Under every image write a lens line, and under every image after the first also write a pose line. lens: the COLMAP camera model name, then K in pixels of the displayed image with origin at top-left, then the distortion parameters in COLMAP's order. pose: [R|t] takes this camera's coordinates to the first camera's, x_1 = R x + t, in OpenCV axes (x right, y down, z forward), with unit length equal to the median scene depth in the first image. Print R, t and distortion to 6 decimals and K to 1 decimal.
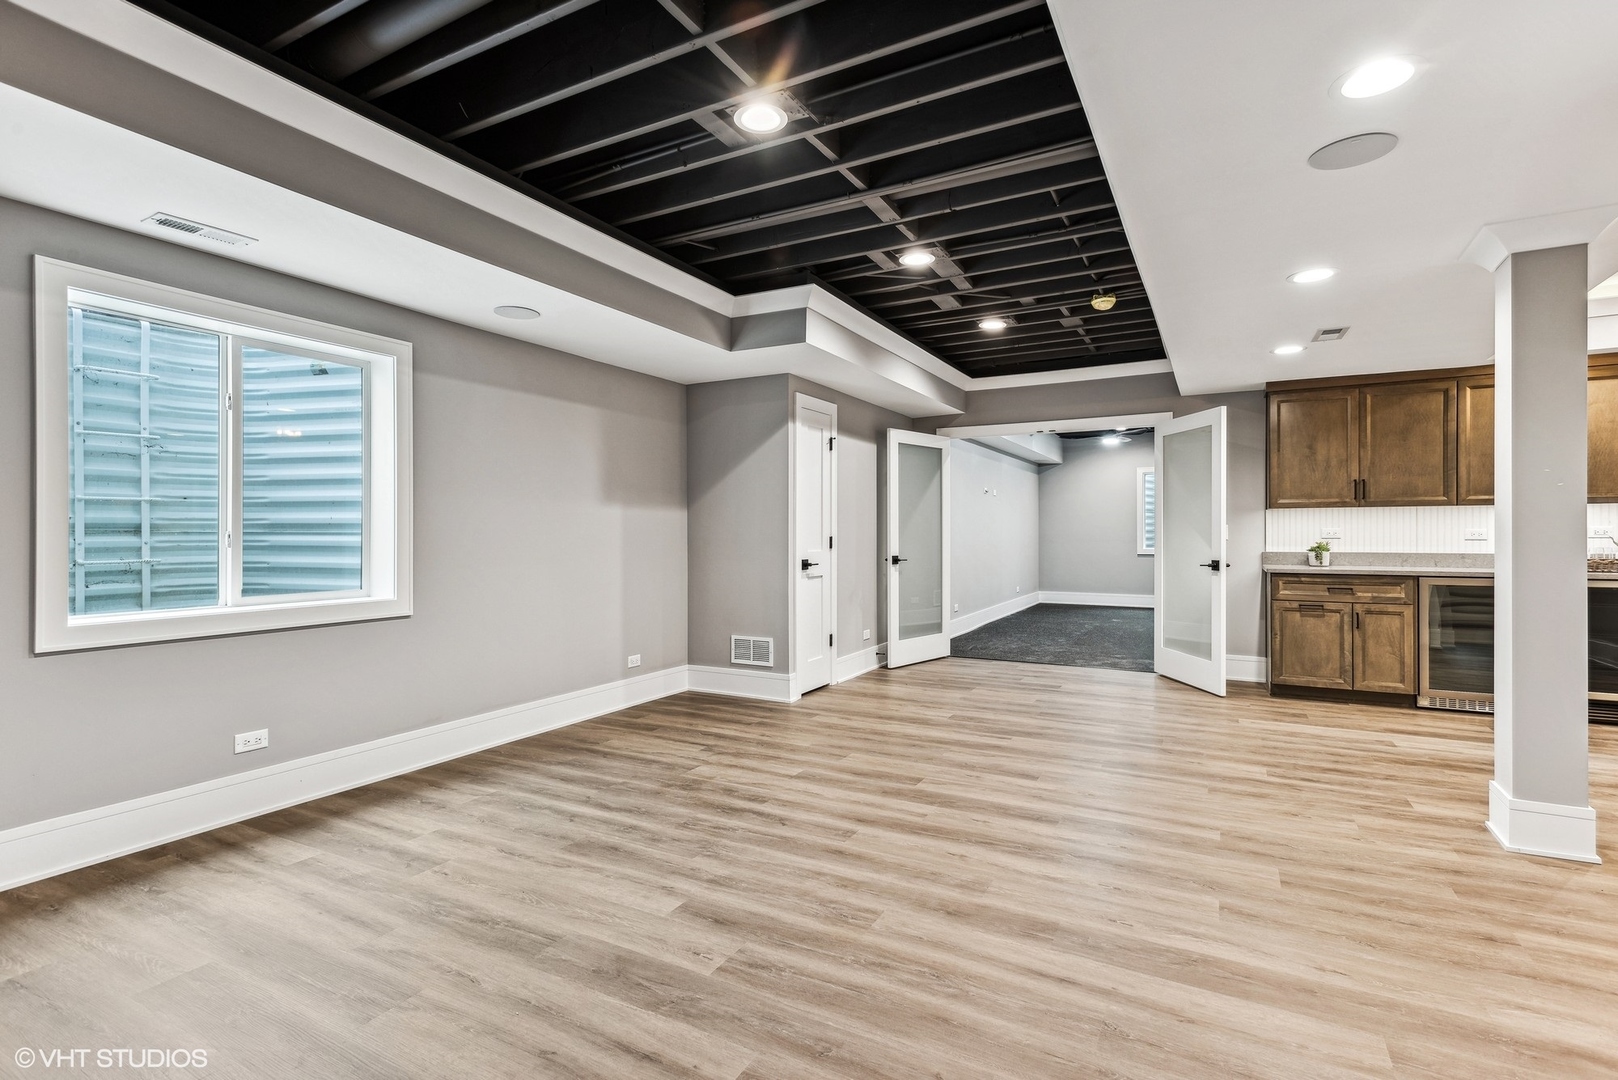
lens RADIAL K [[758.5, 0, 809.0], [0, 758.5, 540.0], [0, 0, 1]] dist [0.025444, -0.012510]
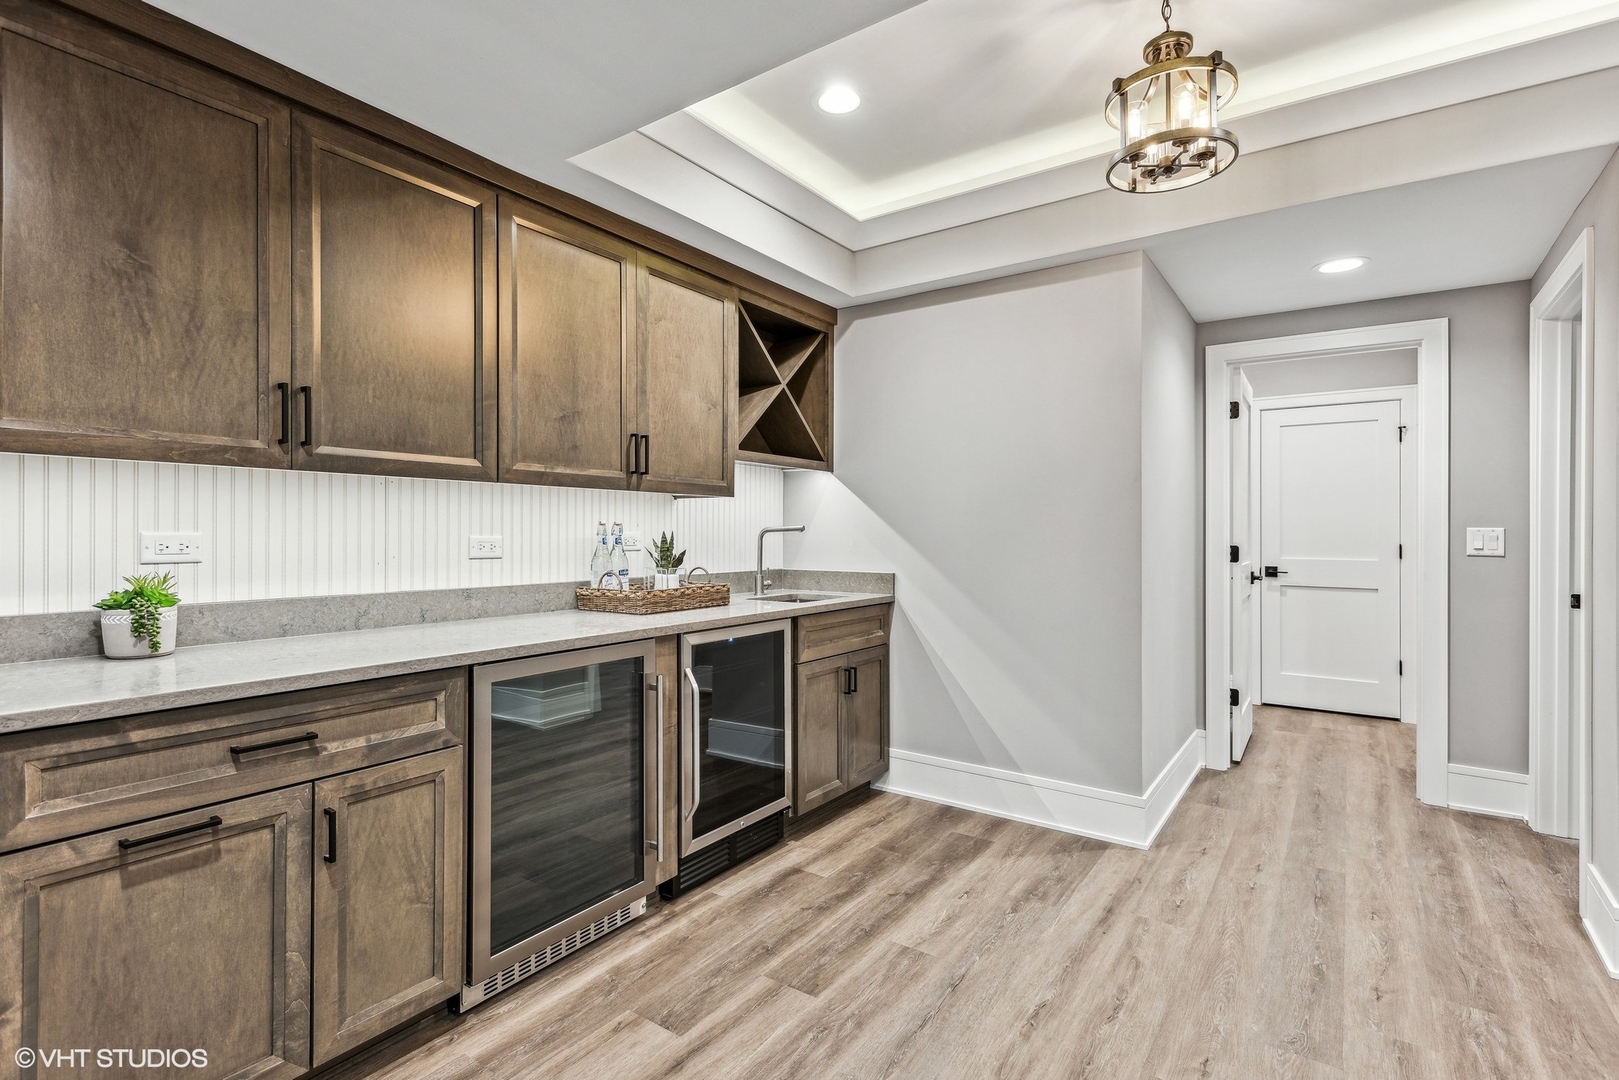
lens RADIAL K [[776.9, 0, 812.1], [0, 776.9, 530.0], [0, 0, 1]] dist [0.011660, -0.000443]
pose [[0.109320, 0.003836, 0.993999, 0.546658], [0.001805, 0.999990, -0.004058, -0.019751], [-0.994005, 0.002238, 0.109312, 0.991918]]
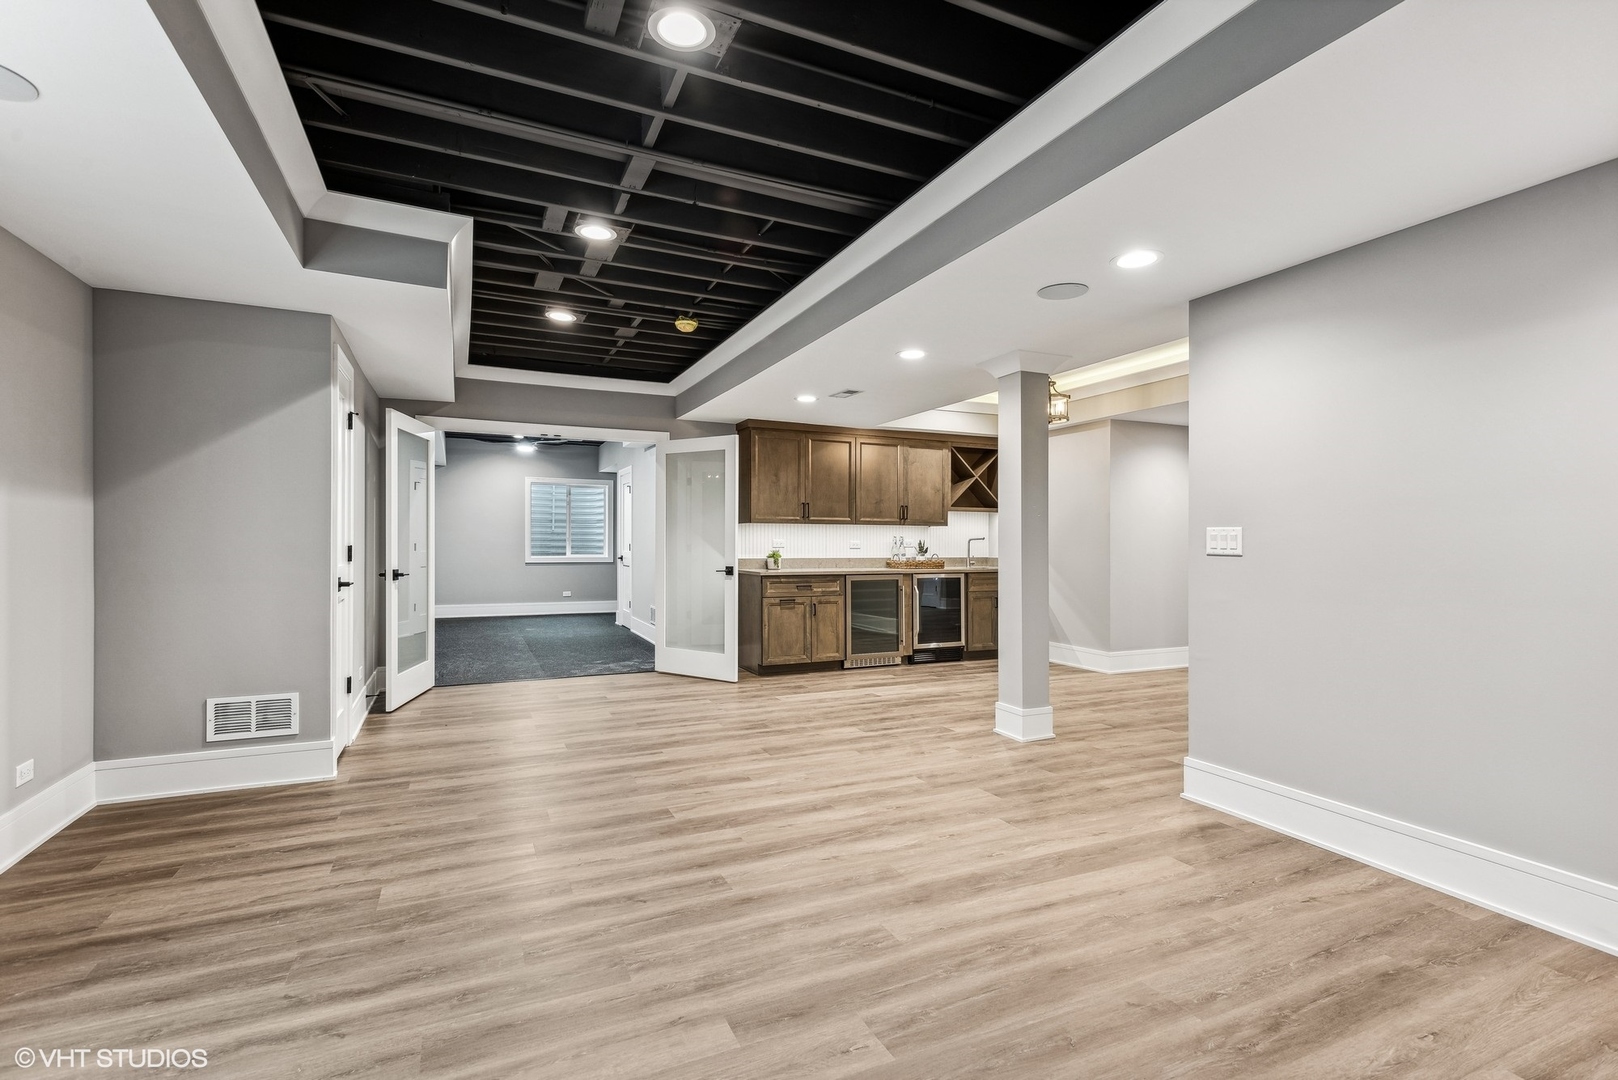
lens RADIAL K [[760.0, 0, 813.3], [0, 760.0, 543.2], [0, 0, 1]] dist [0.011400, -0.000648]
pose [[0.596351, 0.004416, 0.802711, -0.434226], [0.002153, 0.999972, -0.007100, 0.000161], [-0.802721, 0.005962, 0.596326, 0.279934]]
